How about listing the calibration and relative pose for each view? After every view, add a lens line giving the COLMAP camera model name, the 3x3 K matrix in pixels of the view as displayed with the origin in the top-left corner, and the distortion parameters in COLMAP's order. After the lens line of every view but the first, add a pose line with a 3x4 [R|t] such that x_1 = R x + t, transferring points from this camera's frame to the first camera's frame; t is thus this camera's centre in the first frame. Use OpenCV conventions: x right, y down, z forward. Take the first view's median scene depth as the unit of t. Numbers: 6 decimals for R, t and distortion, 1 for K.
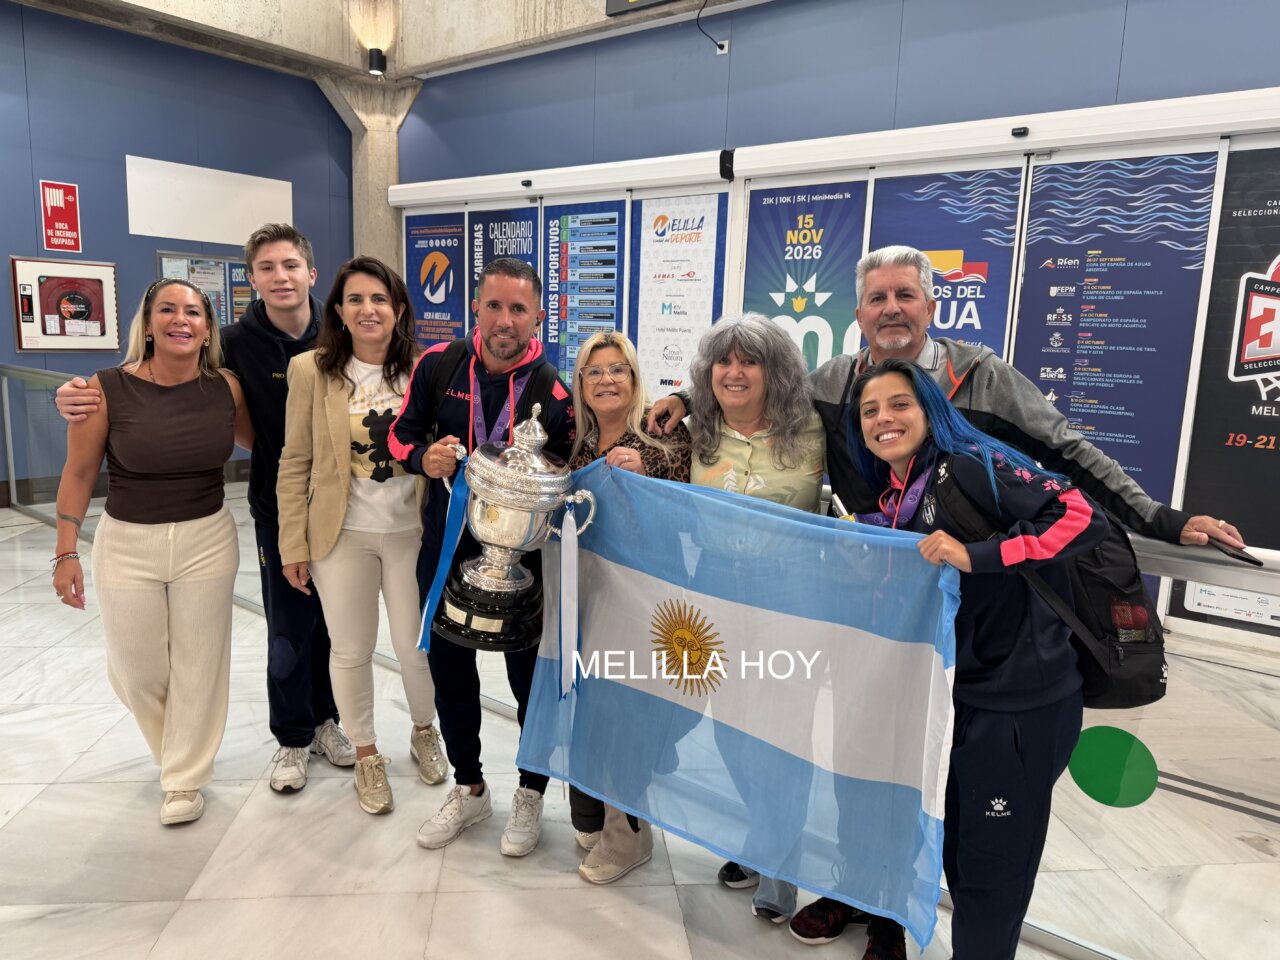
lens RADIAL K [[900.5, 0, 637.9], [0, 900.5, 491.9], [0, 0, 1]] dist [0.017527, -0.022472]
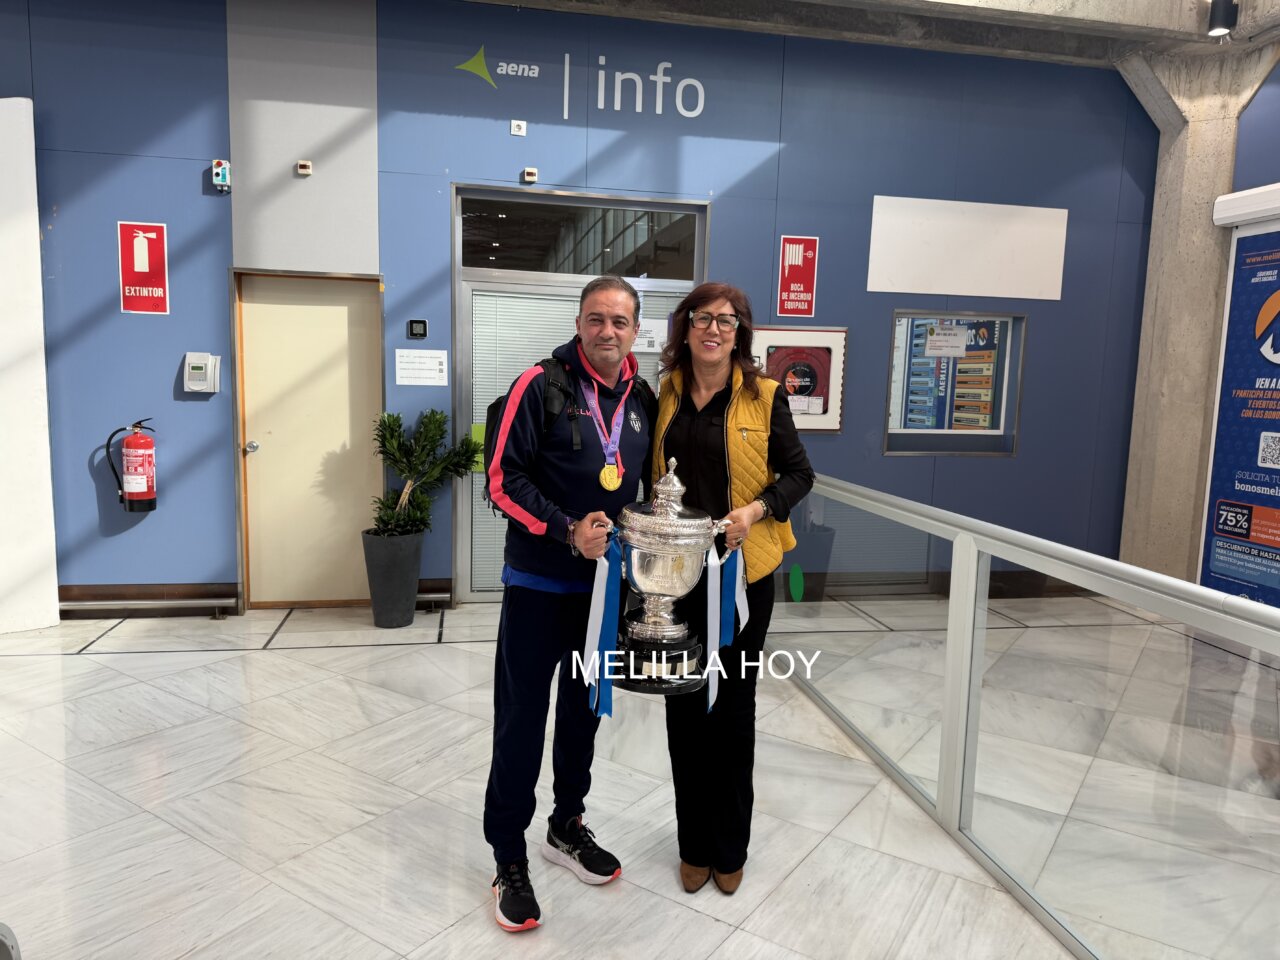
lens RADIAL K [[900.5, 0, 644.9], [0, 900.5, 489.5], [0, 0, 1]] dist [0.017527, -0.022472]
pose [[0.768842, 0.059803, -0.636636, -0.198468], [-0.107575, 0.993524, -0.036587, -0.058830], [0.630325, 0.096616, 0.770296, 0.276972]]
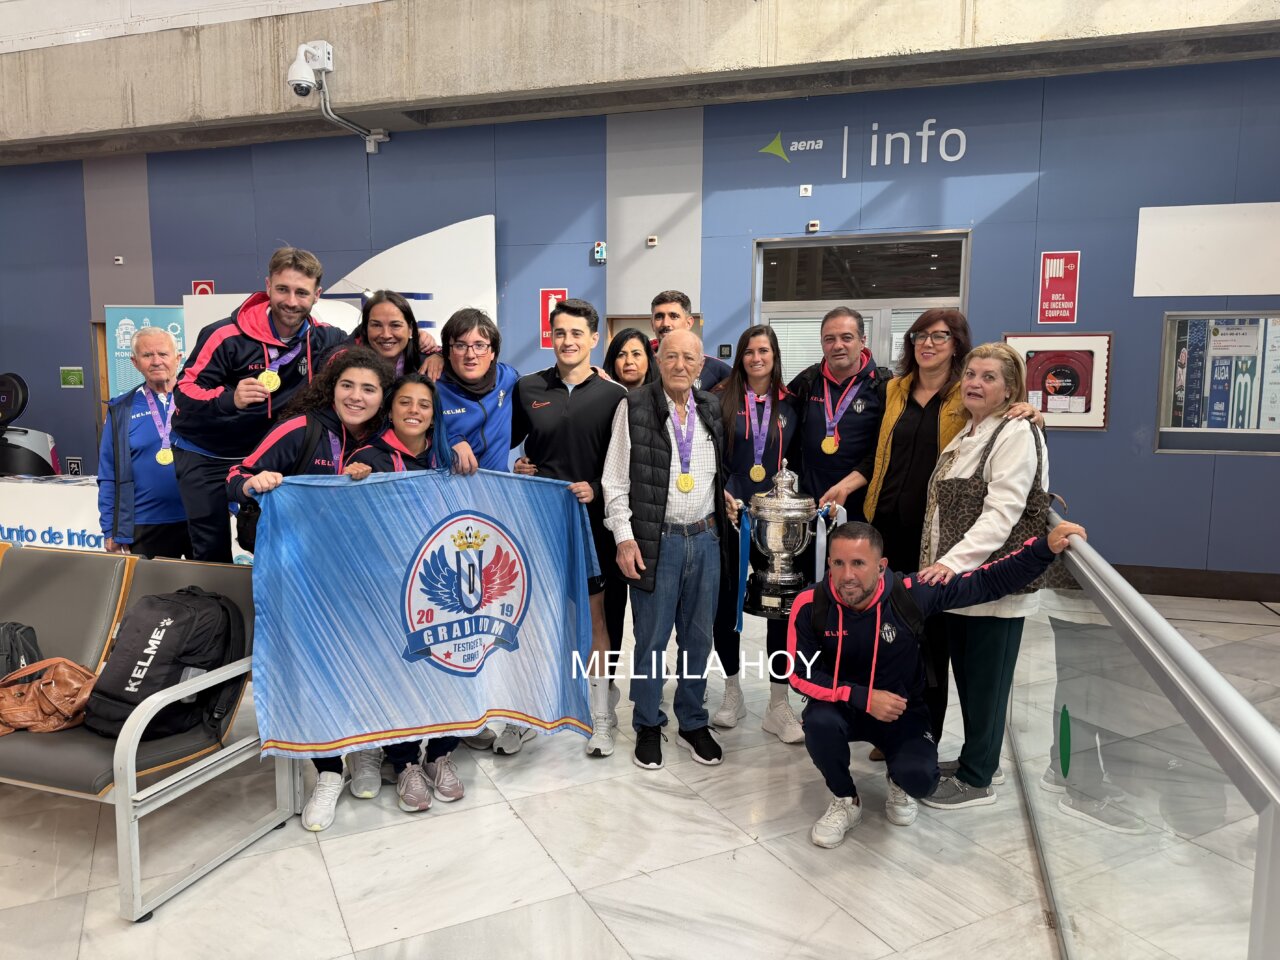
lens RADIAL K [[900.5, 0, 634.1], [0, 900.5, 494.0], [0, 0, 1]] dist [0.017527, -0.022472]
pose [[0.385762, 0.071659, -0.919811, 0.075258], [-0.148978, 0.988733, 0.014548, -0.039457], [0.910491, 0.131419, 0.392091, 0.257810]]
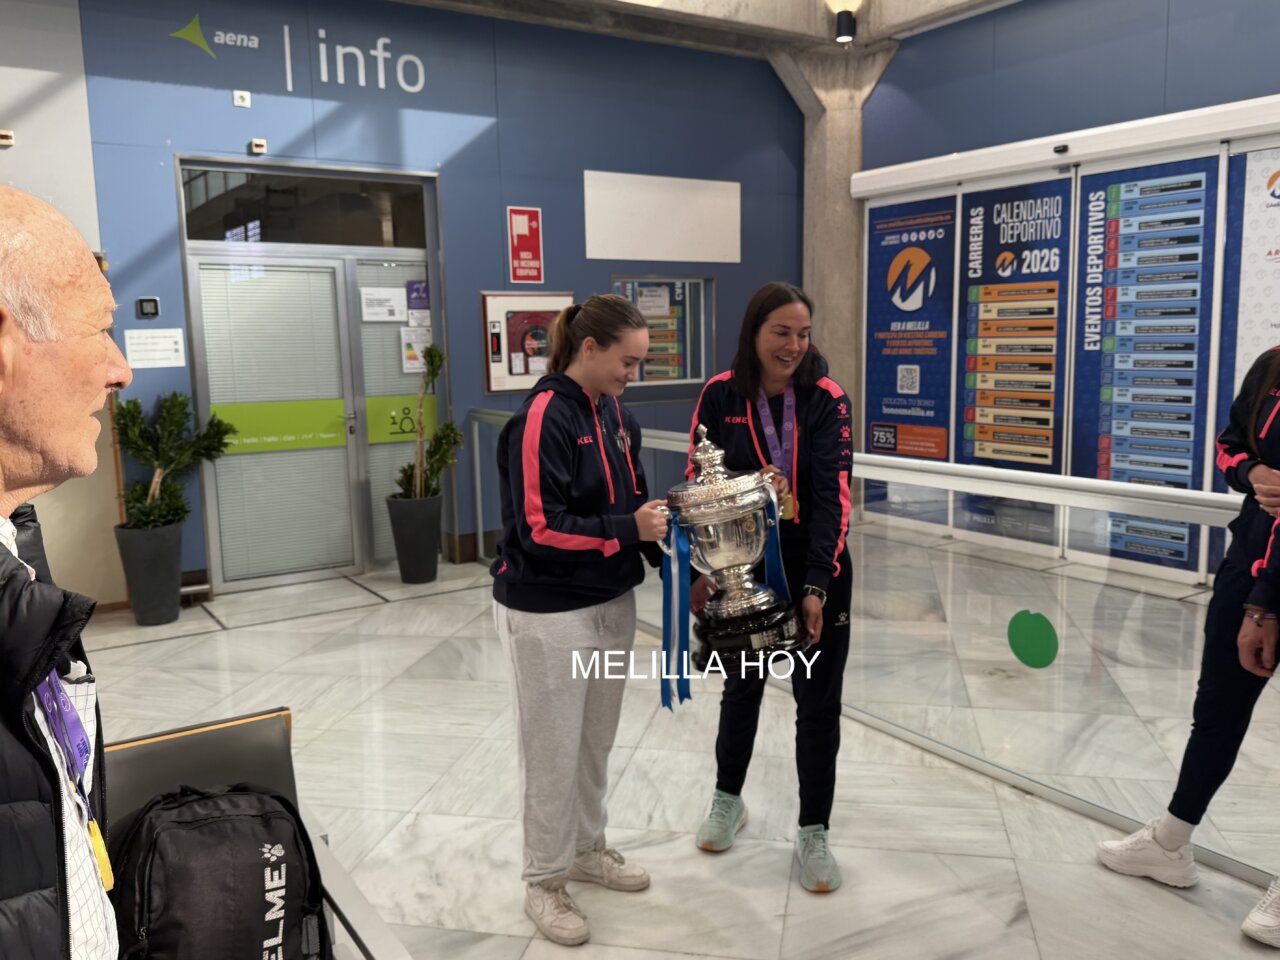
lens RADIAL K [[1046.5, 0, 651.9], [0, 1046.5, 489.0], [0, 0, 1]] dist [0.058135, -0.099494]
pose [[0.954207, -0.018067, -0.298601, -0.207416], [0.008749, 0.999433, -0.032516, -0.024224], [0.299019, 0.028414, 0.953824, 0.038821]]
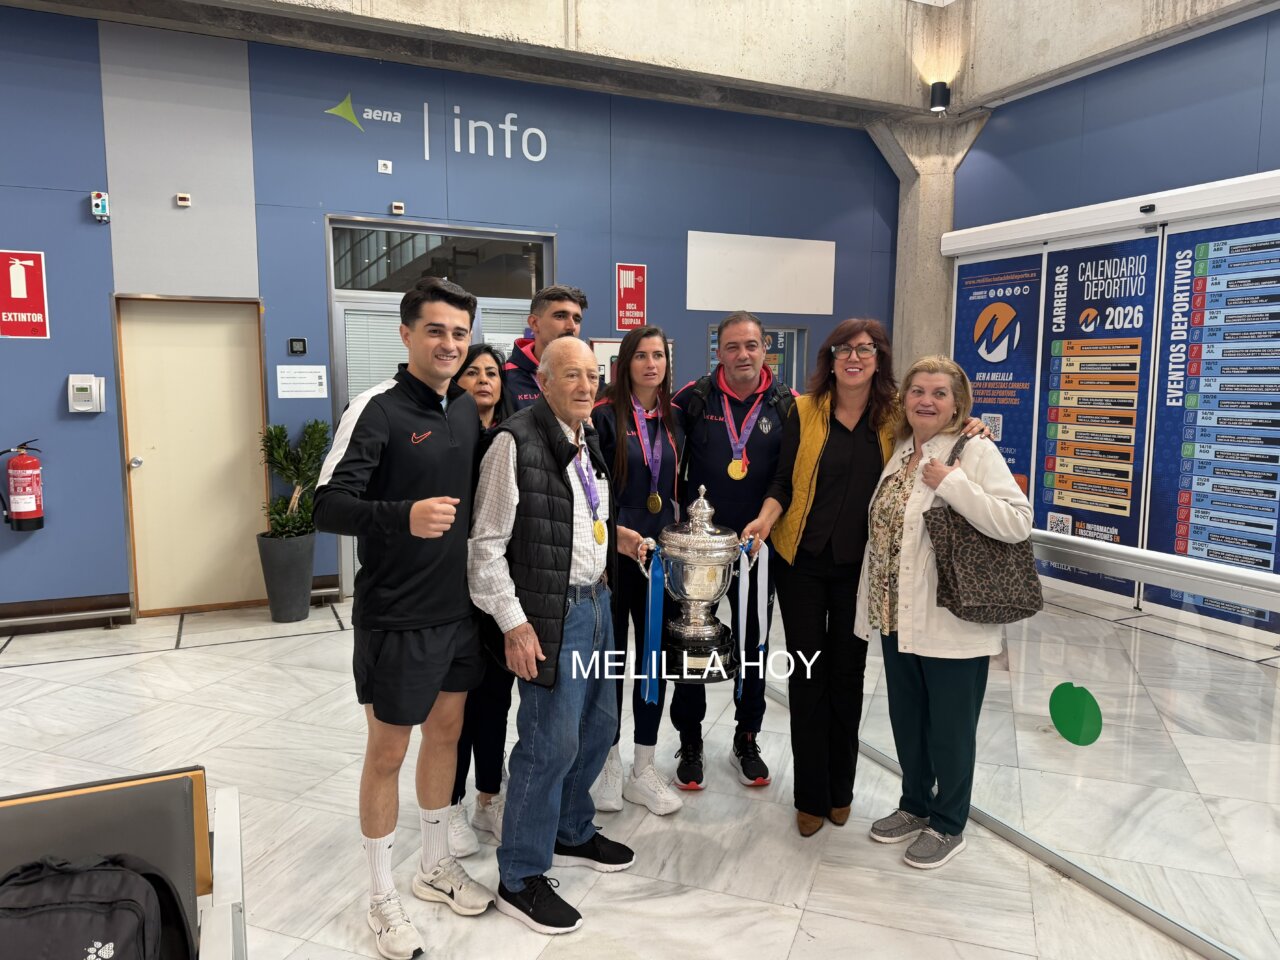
lens RADIAL K [[900.5, 0, 651.4], [0, 900.5, 483.4], [0, 0, 1]] dist [0.017527, -0.022472]
pose [[0.901347, 0.012428, -0.432920, -0.181683], [-0.040871, 0.997568, -0.056457, -0.040805], [0.431166, 0.068581, 0.899663, 0.121479]]
